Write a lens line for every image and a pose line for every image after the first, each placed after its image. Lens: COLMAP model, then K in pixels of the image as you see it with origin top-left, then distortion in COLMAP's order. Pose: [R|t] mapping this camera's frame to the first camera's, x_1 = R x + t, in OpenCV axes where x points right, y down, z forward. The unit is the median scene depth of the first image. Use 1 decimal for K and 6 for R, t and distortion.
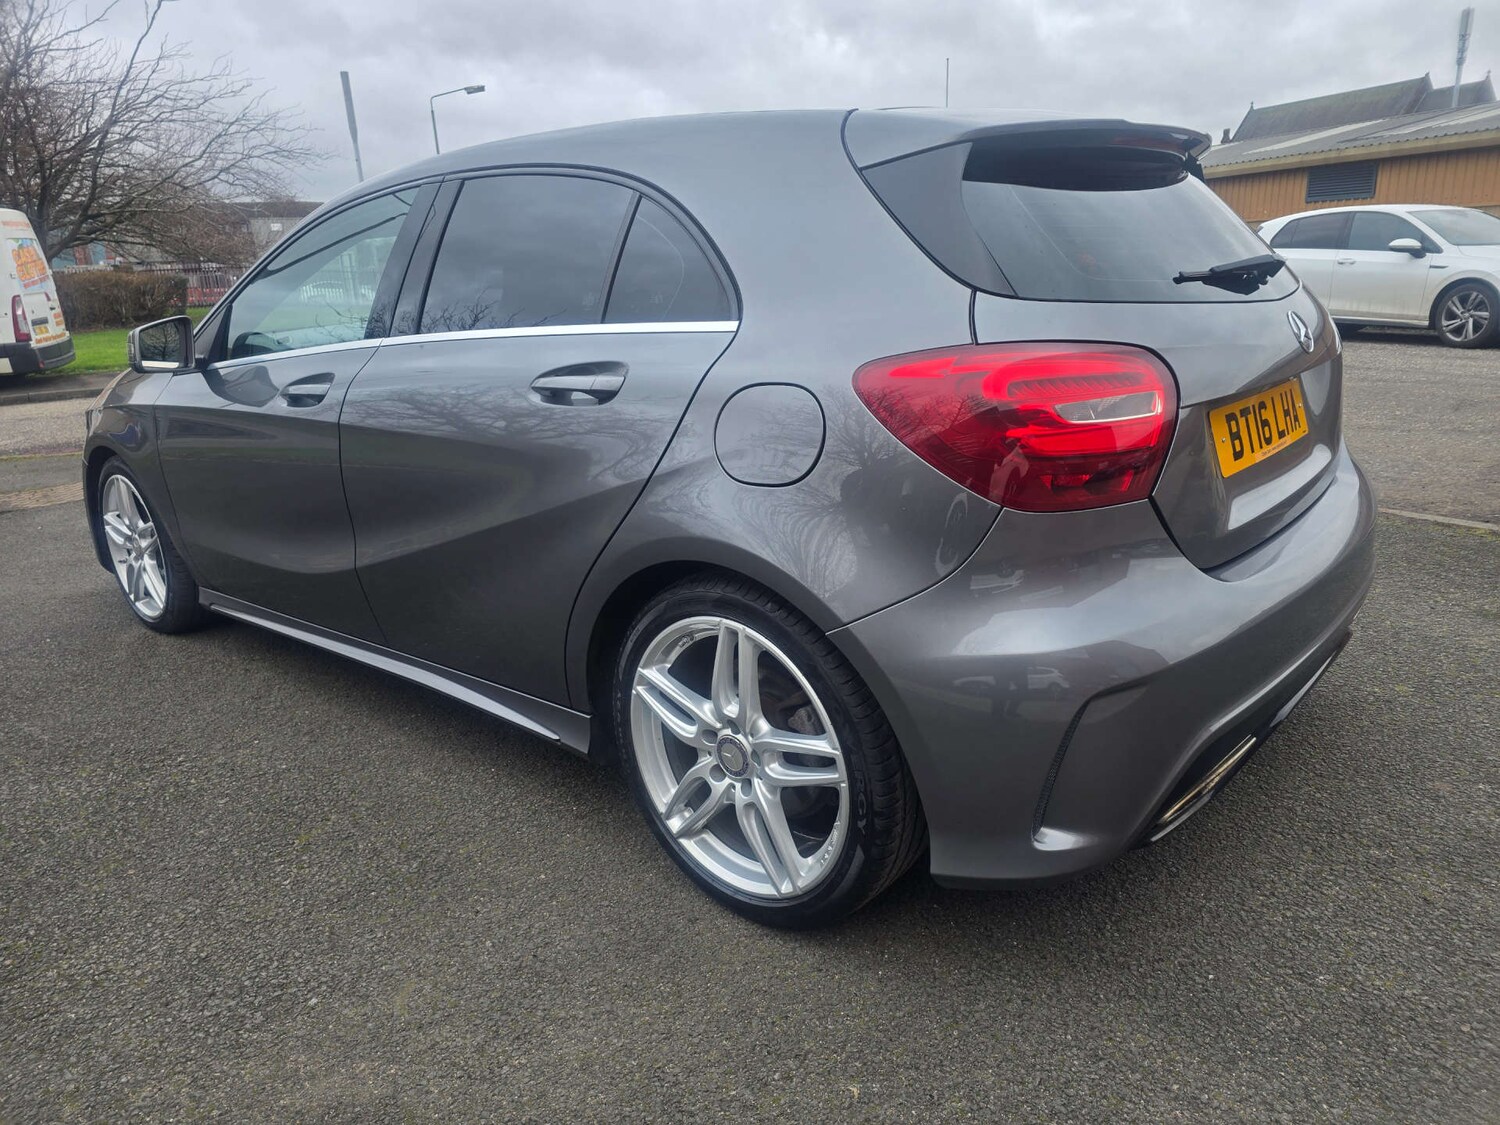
lens RADIAL K [[996.4, 0, 750.0], [0, 996.4, 562.5], [0, 0, 1]] dist [0.060941, -0.048007]
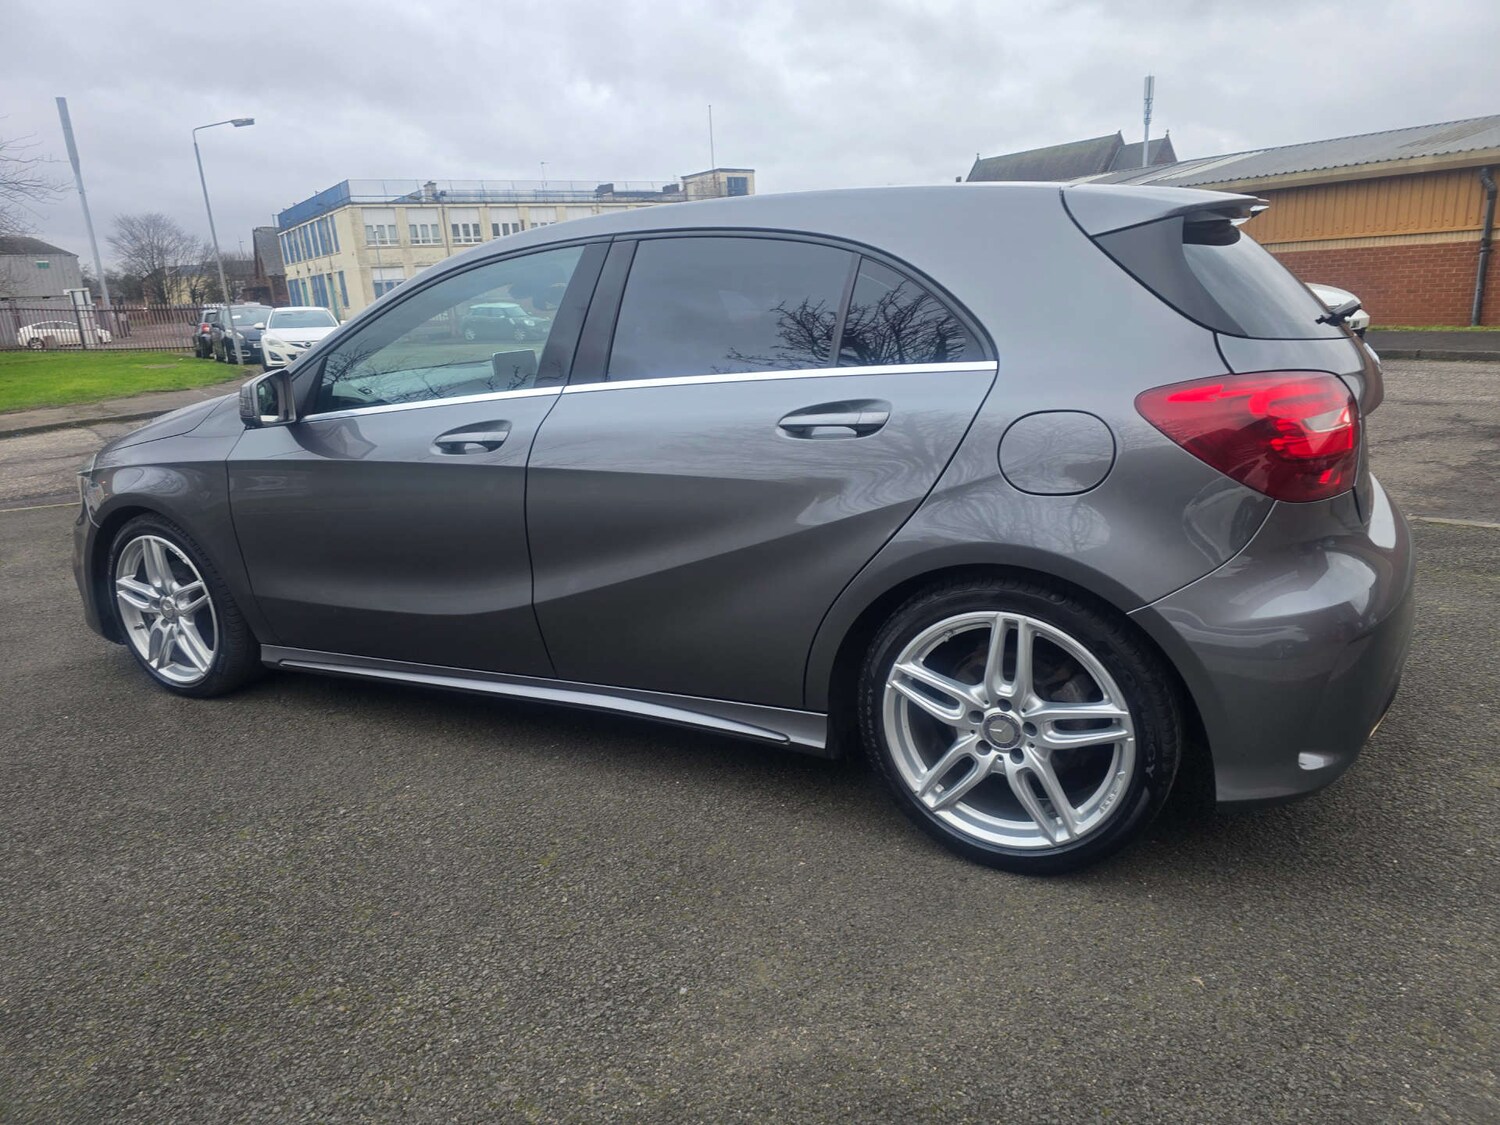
lens RADIAL K [[990.7, 0, 752.9], [0, 990.7, 557.8], [0, 0, 1]] dist [0.064624, -0.048862]
pose [[0.975657, -0.064800, 0.209510, -0.518513], [0.072373, 0.996965, -0.028676, 0.004790], [-0.207016, 0.043141, 0.977386, -0.084541]]
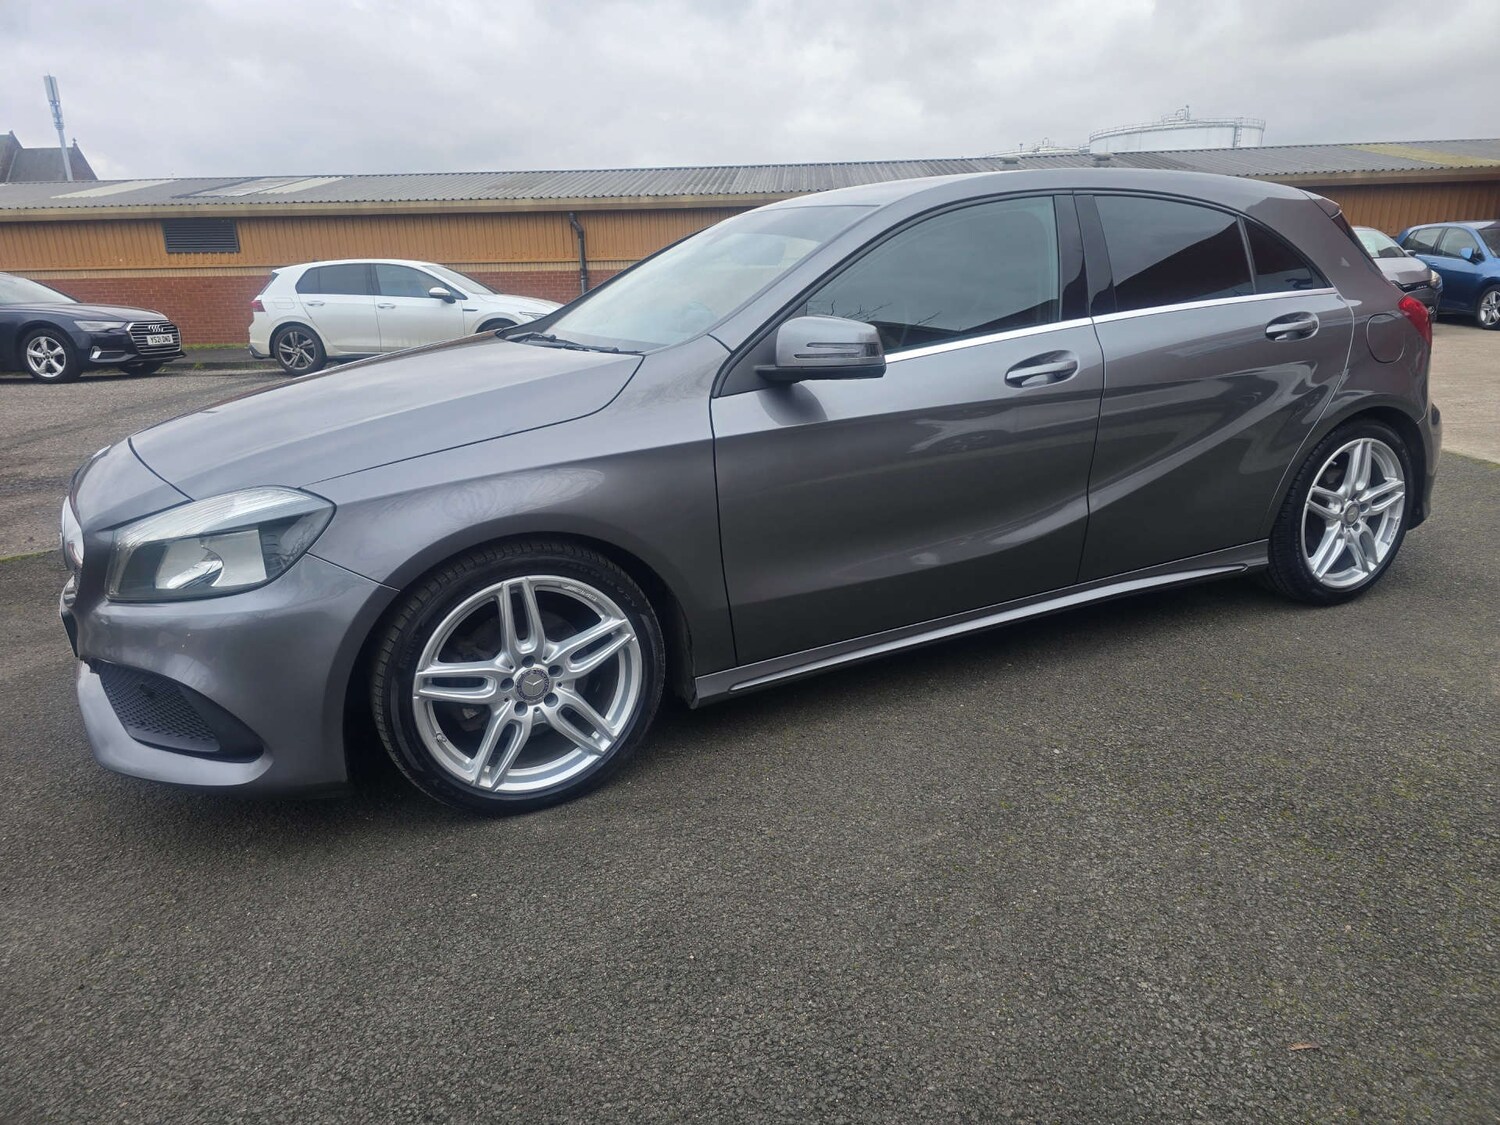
lens RADIAL K [[990.0, 0, 750.0], [0, 990.0, 562.5], [0, 0, 1]] dist [0.077249, -0.064593]
pose [[0.399209, -0.224836, 0.888865, -2.159808], [0.270685, 0.955155, 0.120033, -0.254205], [-0.875992, 0.192684, 0.442166, 1.142214]]
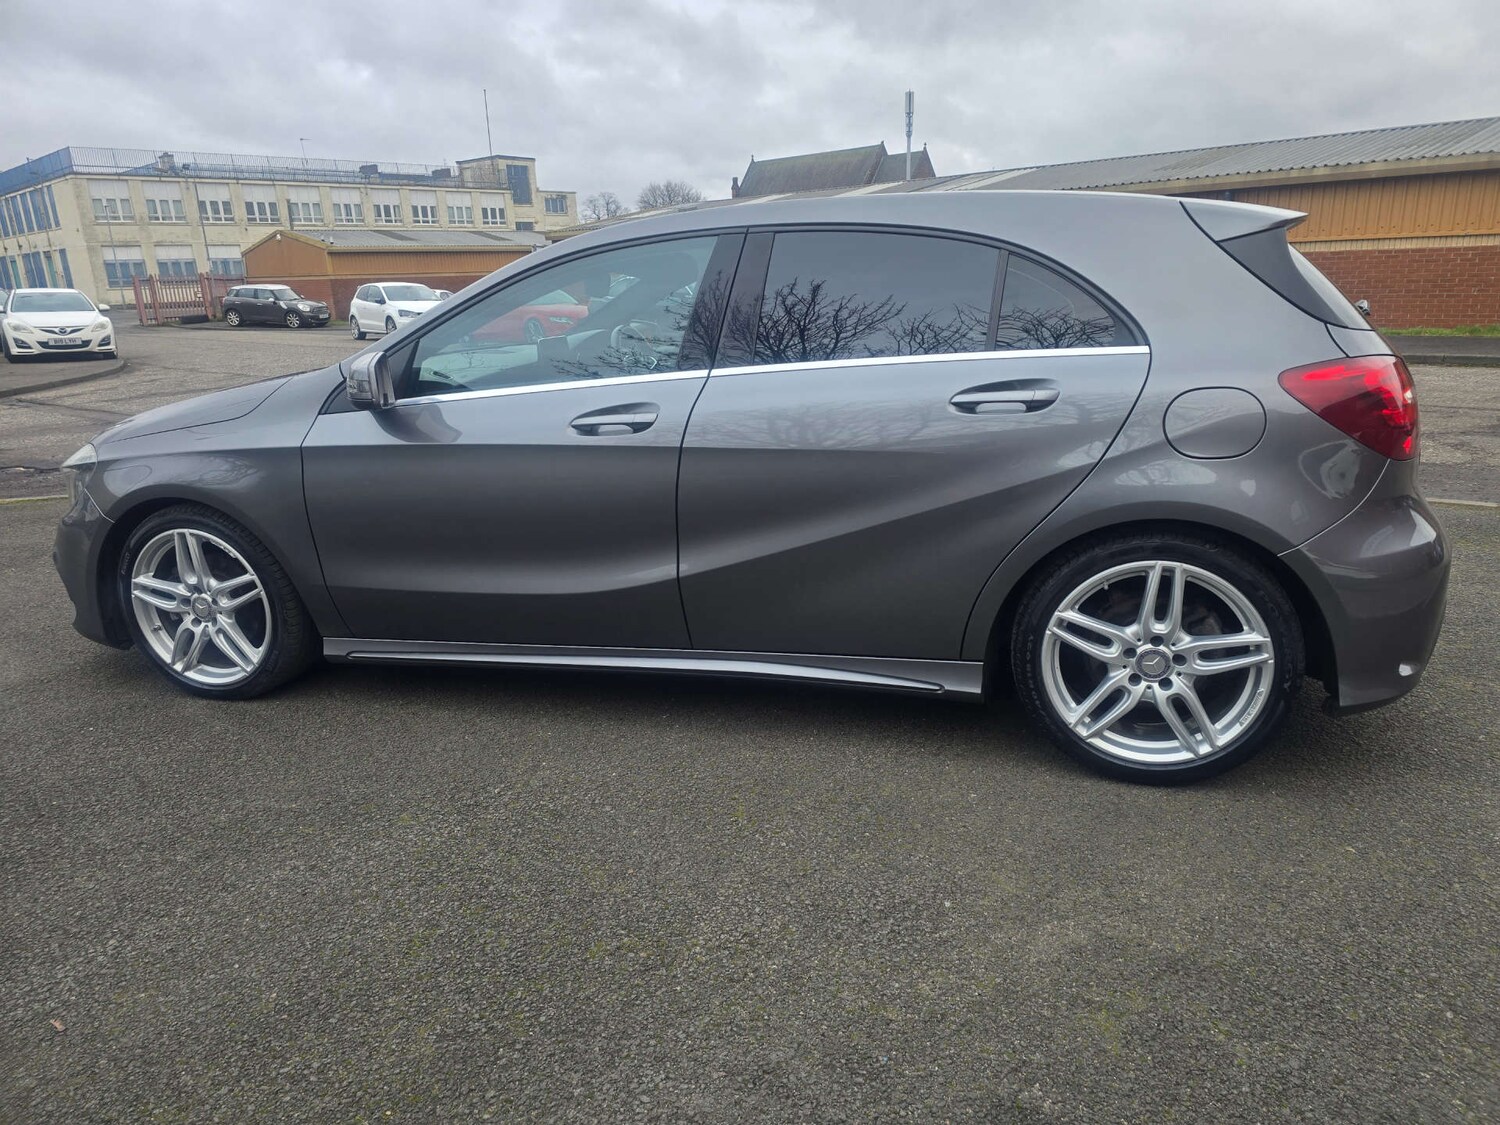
lens RADIAL K [[990.7, 0, 752.9], [0, 990.7, 557.8], [0, 0, 1]] dist [0.064624, -0.048862]
pose [[0.907293, -0.098899, 0.408704, -1.027338], [0.110607, 0.993851, -0.005045, -0.002708], [-0.405692, 0.049783, 0.912653, -0.029243]]
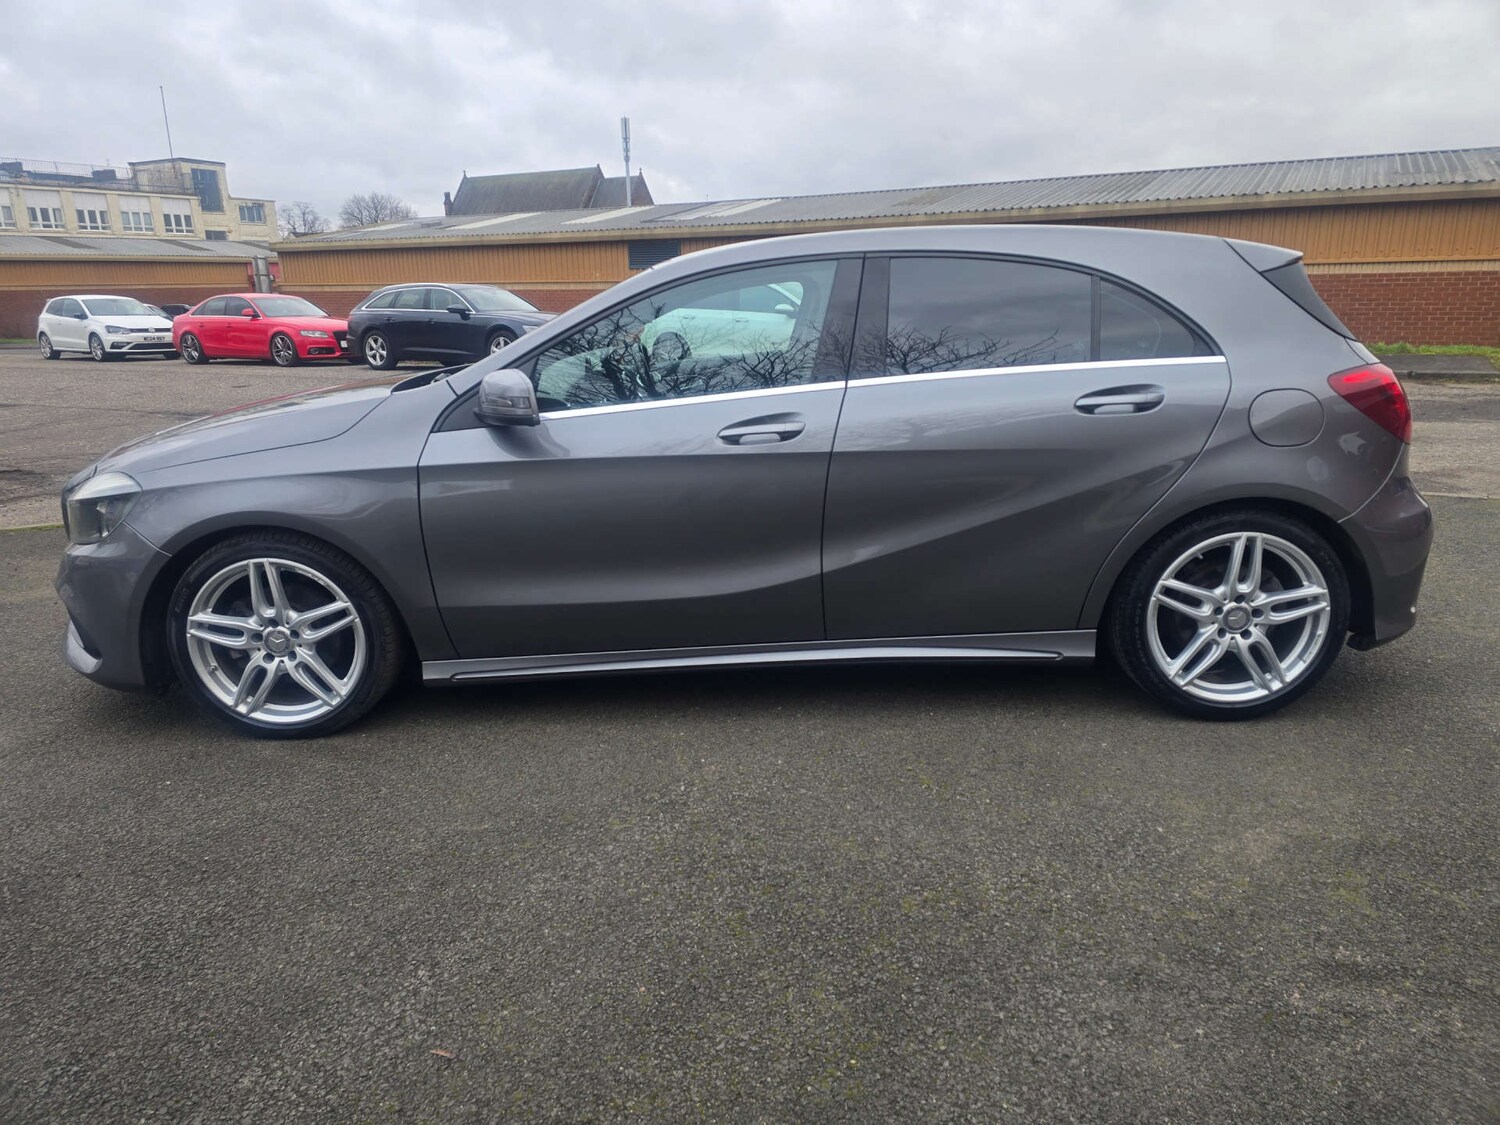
lens RADIAL K [[987.4, 0, 743.9], [0, 987.4, 546.2], [0, 0, 1]] dist [0.072702, -0.057140]
pose [[0.767242, -0.132178, 0.627590, -1.612159], [0.167993, 0.985786, 0.002243, -0.060620], [-0.618966, 0.103710, 0.778541, 0.201629]]
